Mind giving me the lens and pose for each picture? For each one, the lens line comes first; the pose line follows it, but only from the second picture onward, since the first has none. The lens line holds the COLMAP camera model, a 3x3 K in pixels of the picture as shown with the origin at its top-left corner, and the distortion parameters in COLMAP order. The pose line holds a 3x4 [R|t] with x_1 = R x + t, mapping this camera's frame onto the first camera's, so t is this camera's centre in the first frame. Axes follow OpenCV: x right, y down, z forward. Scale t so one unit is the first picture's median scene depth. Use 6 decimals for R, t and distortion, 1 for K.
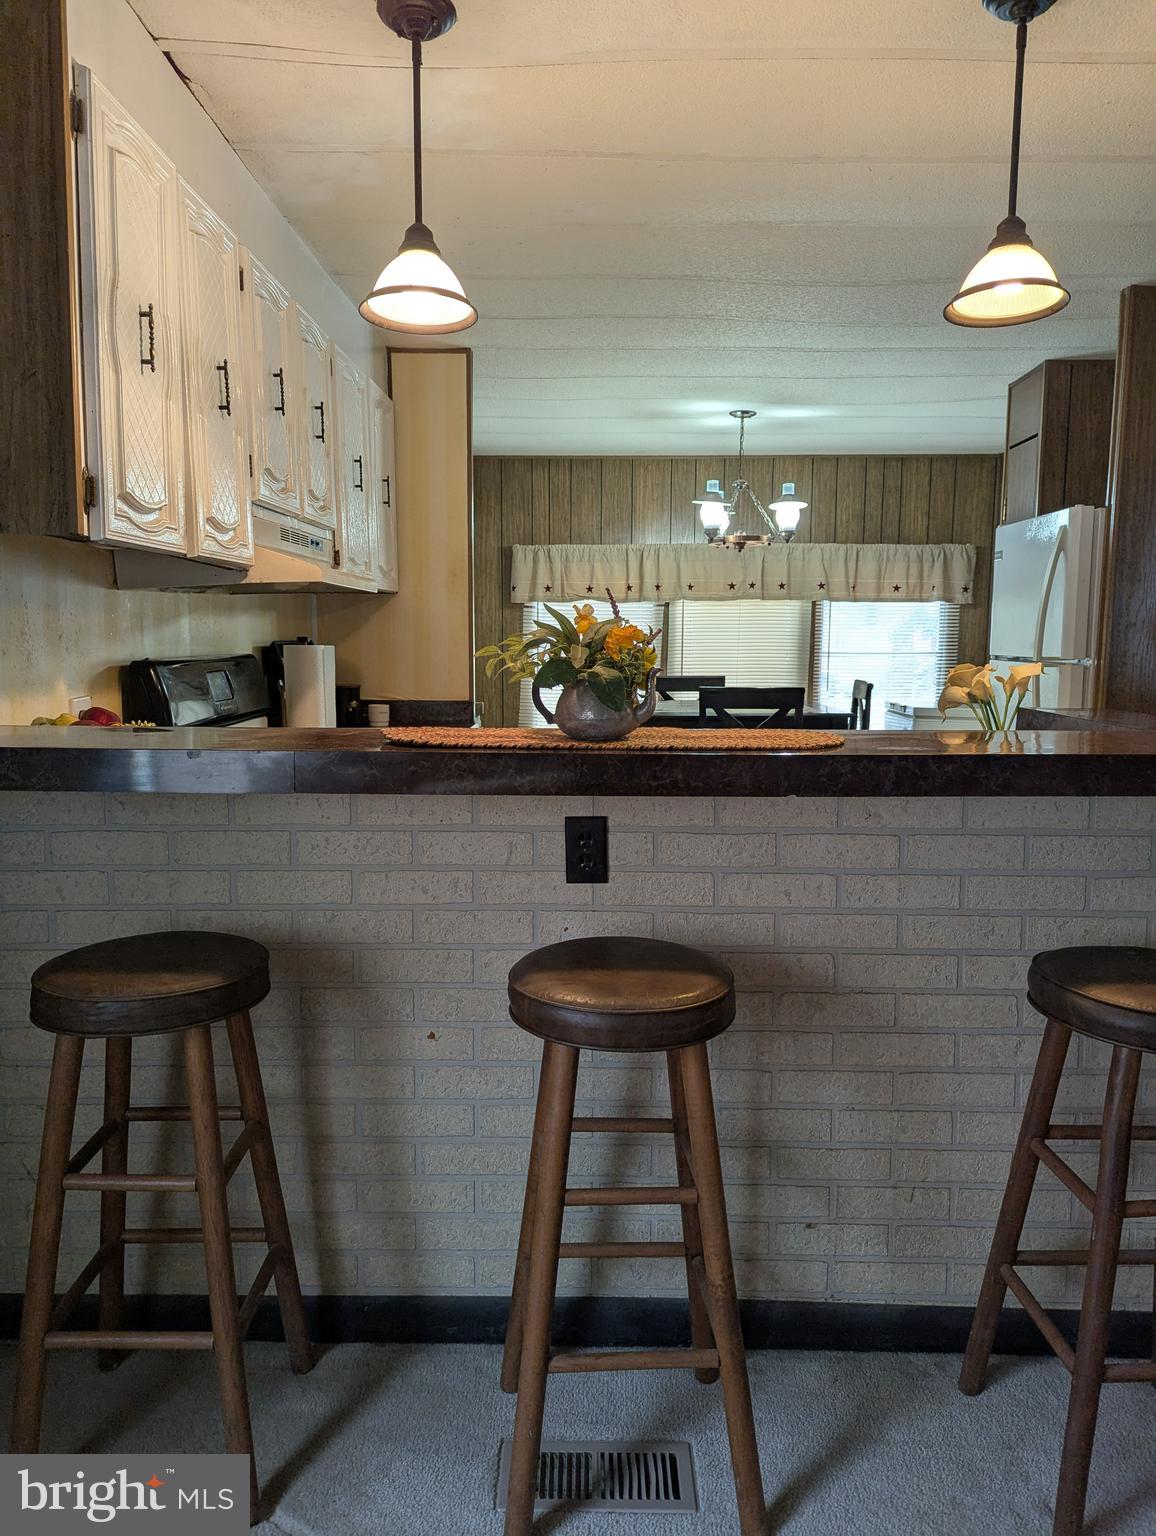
lens RADIAL K [[1084.5, 0, 586.7], [0, 1084.5, 753.3], [0, 0, 1]] dist [0.067730, -0.062514]
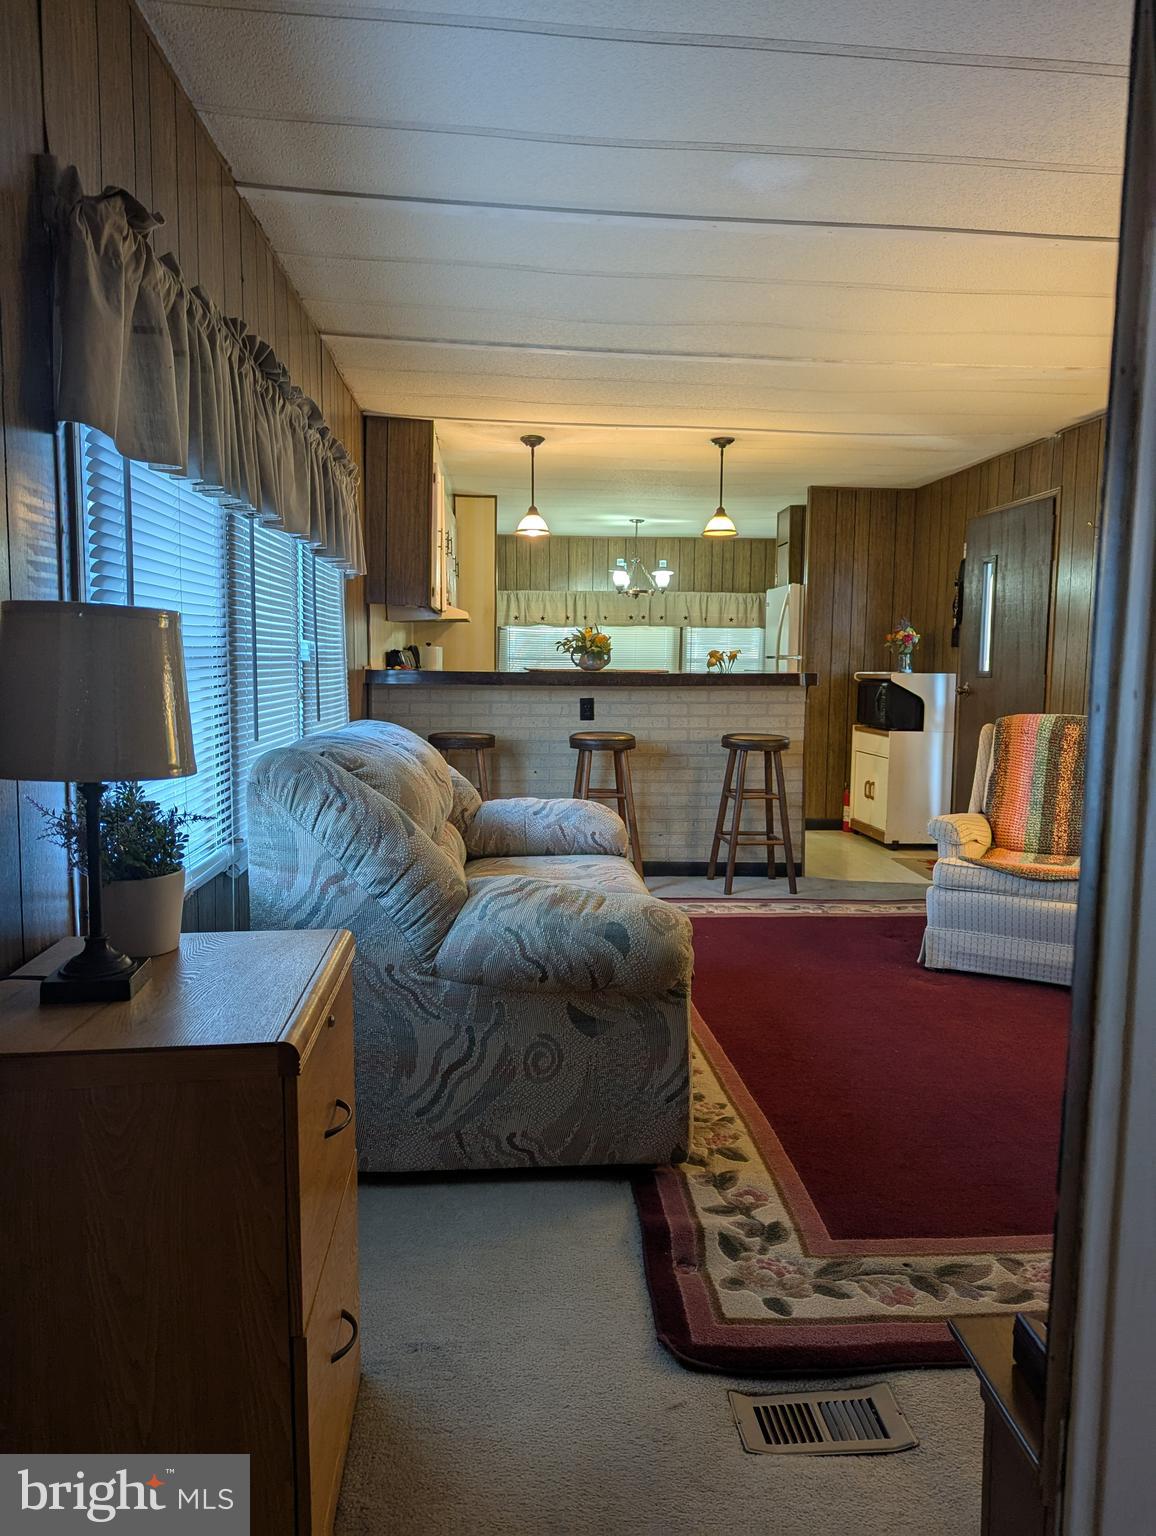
lens RADIAL K [[1084.5, 0, 575.4], [0, 1084.5, 762.0], [0, 0, 1]] dist [0.067730, -0.062514]
pose [[0.996445, -0.003187, 0.084188, -0.225558], [0.004357, 0.999897, -0.013711, 0.217936], [-0.084135, 0.014029, 0.996356, -1.577300]]
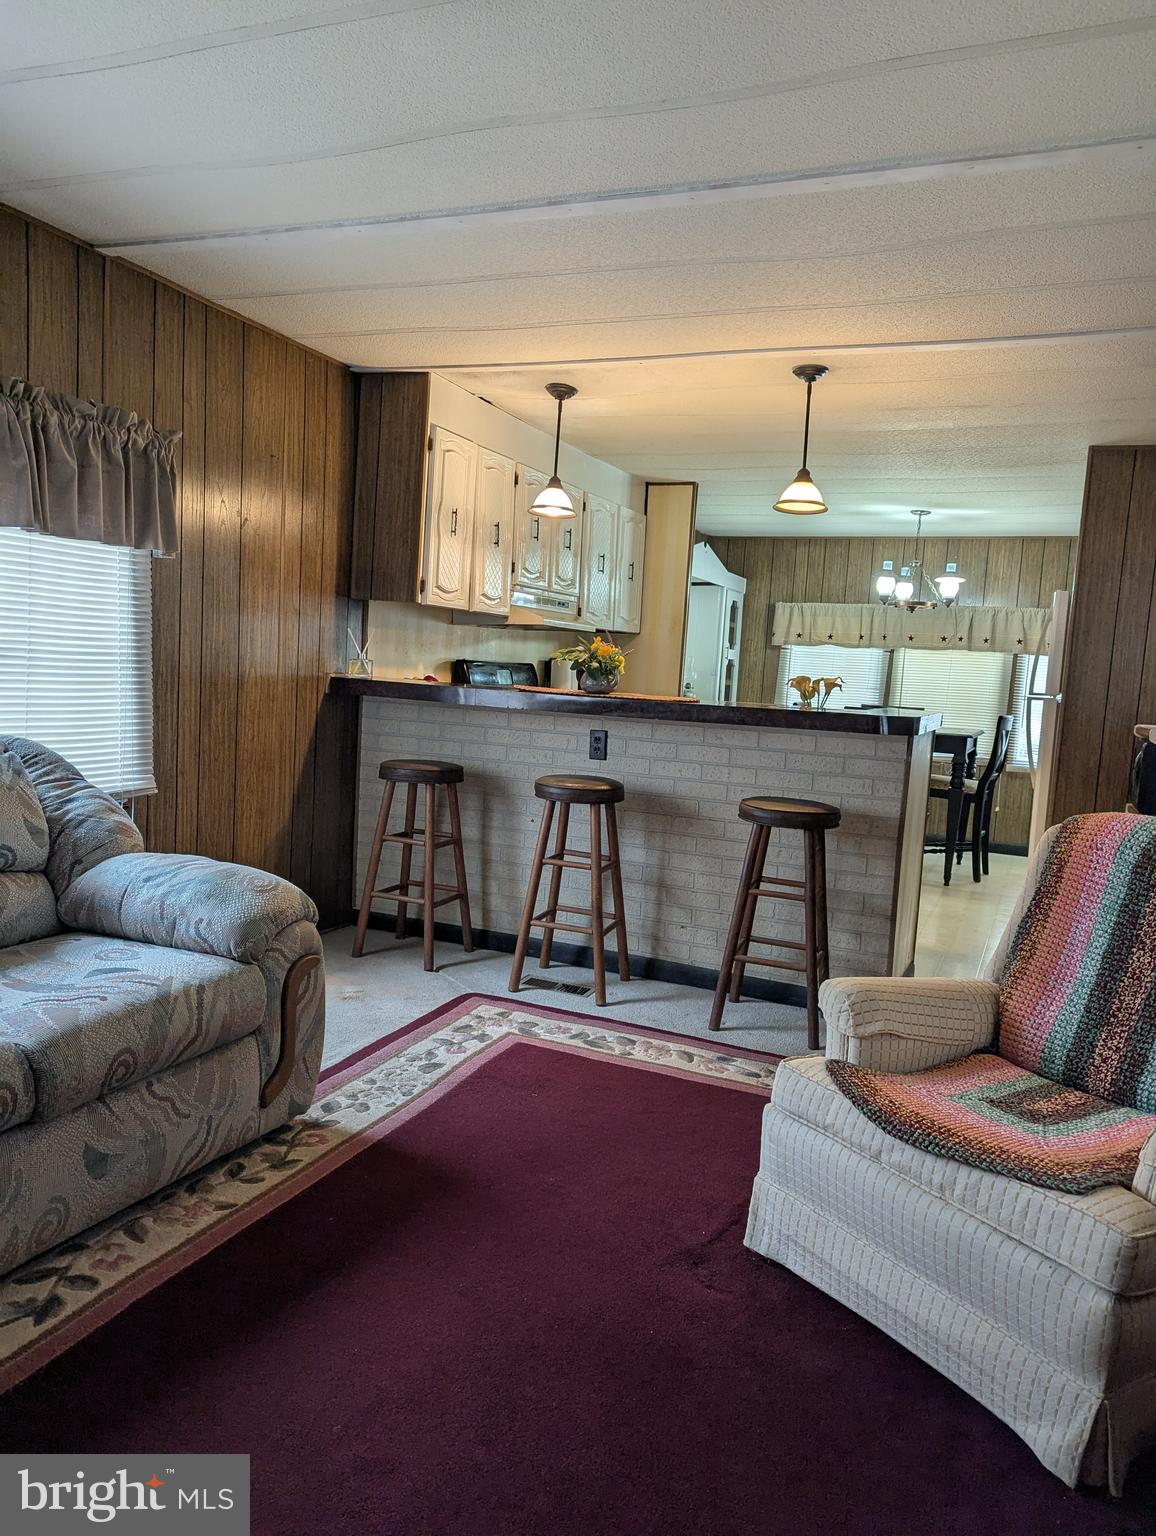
lens RADIAL K [[1084.5, 0, 579.3], [0, 1084.5, 773.3], [0, 0, 1]] dist [0.067730, -0.062514]
pose [[0.918520, 0.087897, -0.385479, 0.660735], [-0.096832, 0.995294, -0.003785, 0.125994], [0.383333, 0.040803, 0.922709, -0.869419]]
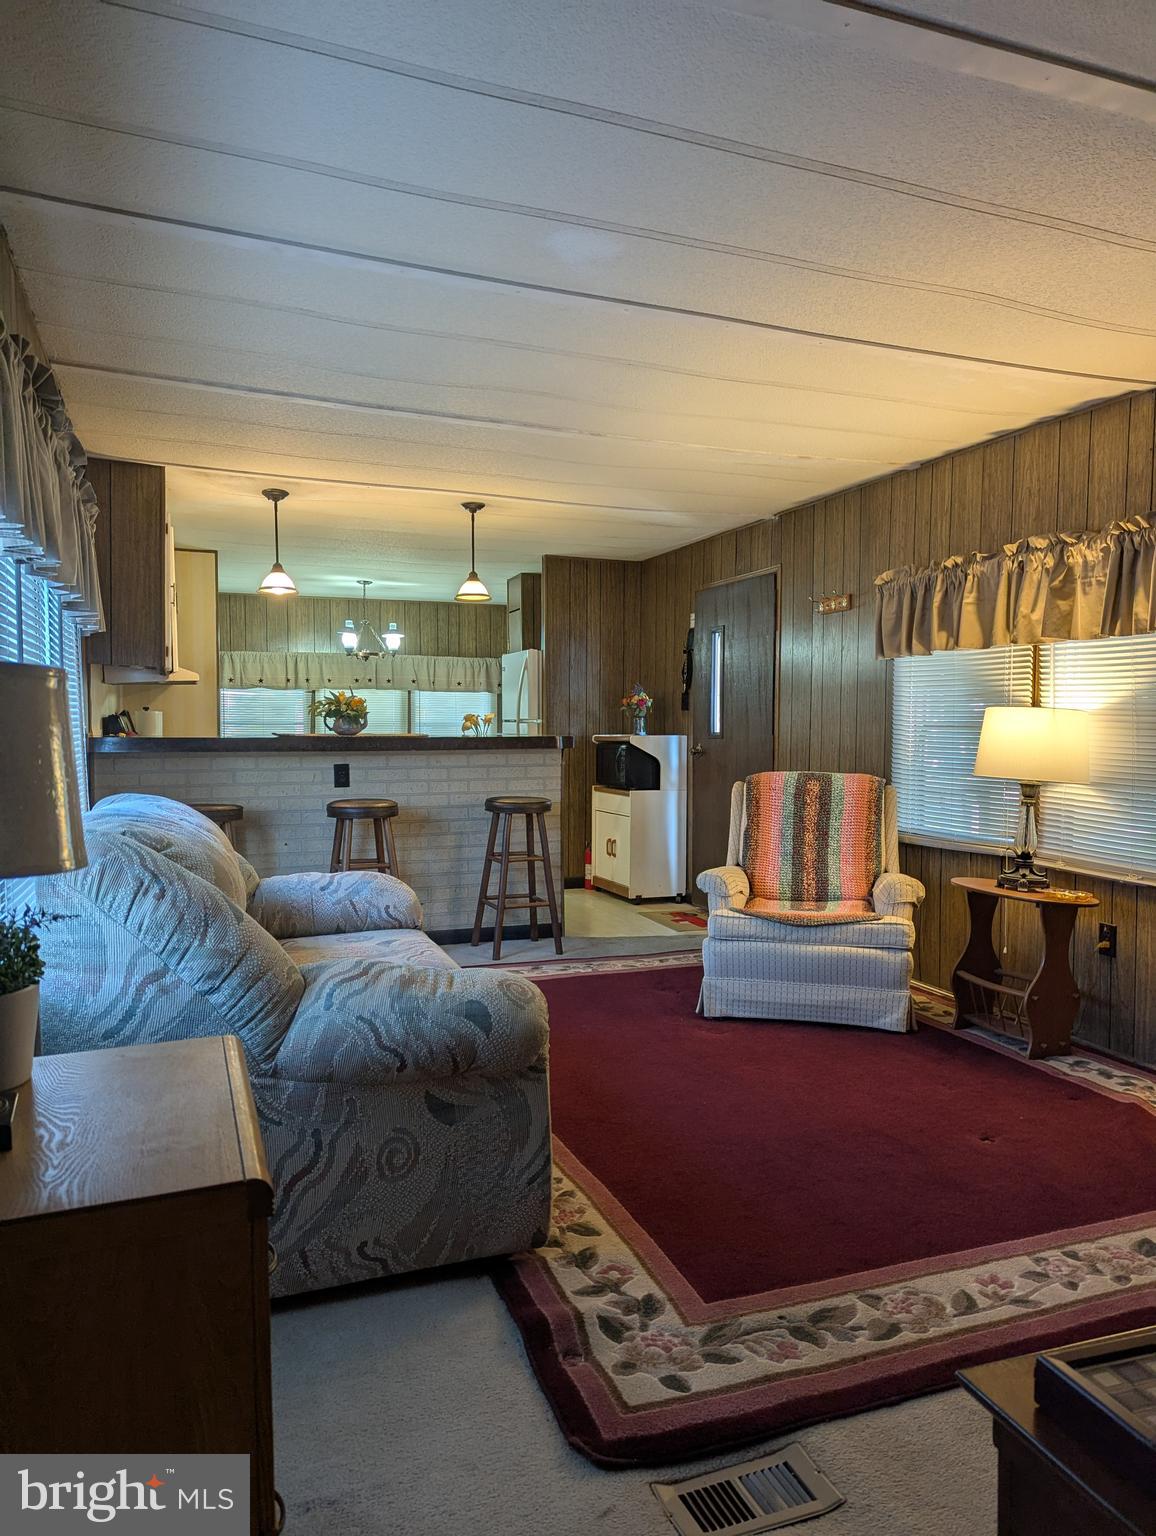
lens RADIAL K [[1084.5, 0, 587.1], [0, 1084.5, 782.5], [0, 0, 1]] dist [0.067730, -0.062514]
pose [[0.930975, -0.023271, 0.364340, -0.351639], [0.043040, 0.998003, -0.046234, 0.211144], [-0.362536, 0.058724, 0.930118, -1.512769]]
